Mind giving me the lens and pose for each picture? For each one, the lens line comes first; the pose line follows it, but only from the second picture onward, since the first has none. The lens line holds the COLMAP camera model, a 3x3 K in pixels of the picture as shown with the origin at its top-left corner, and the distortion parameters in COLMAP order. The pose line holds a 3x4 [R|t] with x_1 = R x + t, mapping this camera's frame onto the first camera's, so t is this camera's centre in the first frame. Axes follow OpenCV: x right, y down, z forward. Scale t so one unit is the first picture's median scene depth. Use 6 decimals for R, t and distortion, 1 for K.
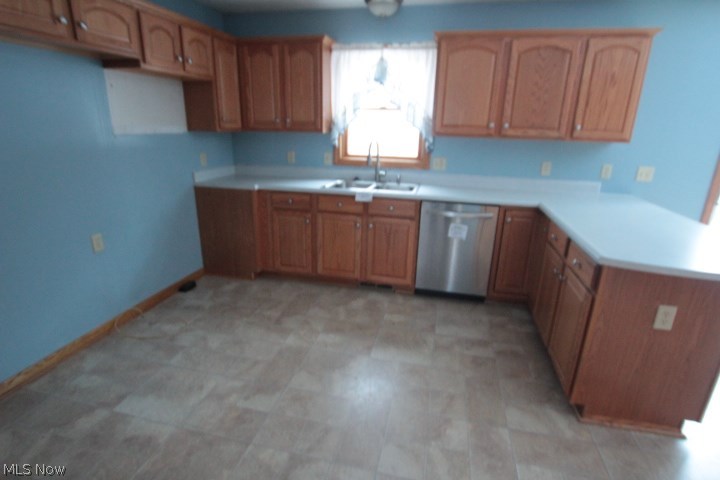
lens RADIAL K [[373.5, 0, 365.3], [0, 373.5, 237.2], [0, 0, 1]] dist [-0.003393, -0.001004]
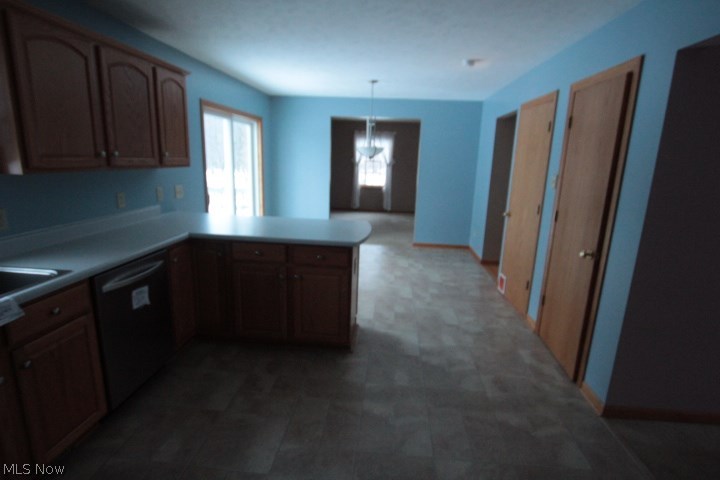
lens RADIAL K [[373.5, 0, 362.2], [0, 373.5, 237.2], [0, 0, 1]] dist [-0.003393, -0.001004]
pose [[-0.137501, -0.239943, 0.961000, -0.491698], [0.258878, 0.927786, 0.268691, -0.210286], [-0.956073, 0.285727, -0.065455, 0.599621]]
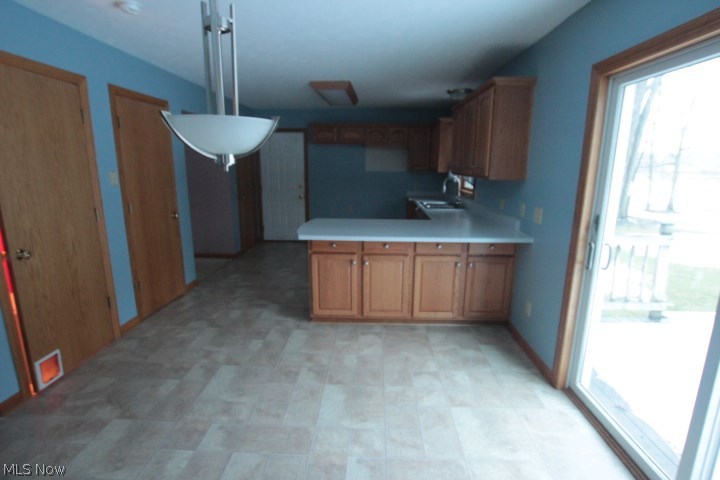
lens RADIAL K [[332.4, 0, 363.8], [0, 332.4, 267.1], [0, 0, 1]] dist [-0.024847, -0.000167]
pose [[0.197852, 0.261631, -0.944671, 0.282464], [-0.297324, 0.934338, 0.196498, -0.161629], [0.934052, 0.241996, 0.262650, 0.543338]]
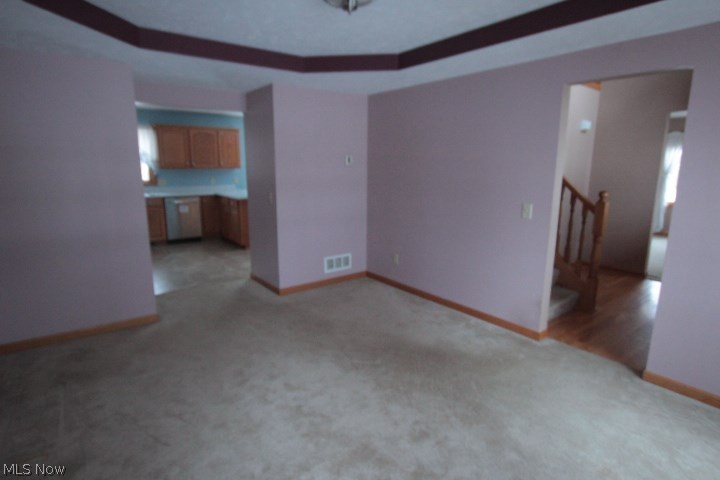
lens RADIAL K [[396.5, 0, 359.5], [0, 396.5, 237.8], [0, 0, 1]] dist [-0.001498, 0.001045]
pose [[0.656302, -0.165107, 0.736211, -0.862798], [0.237702, 0.971320, 0.005932, 0.396962], [-0.716076, 0.171106, 0.676726, -1.376495]]
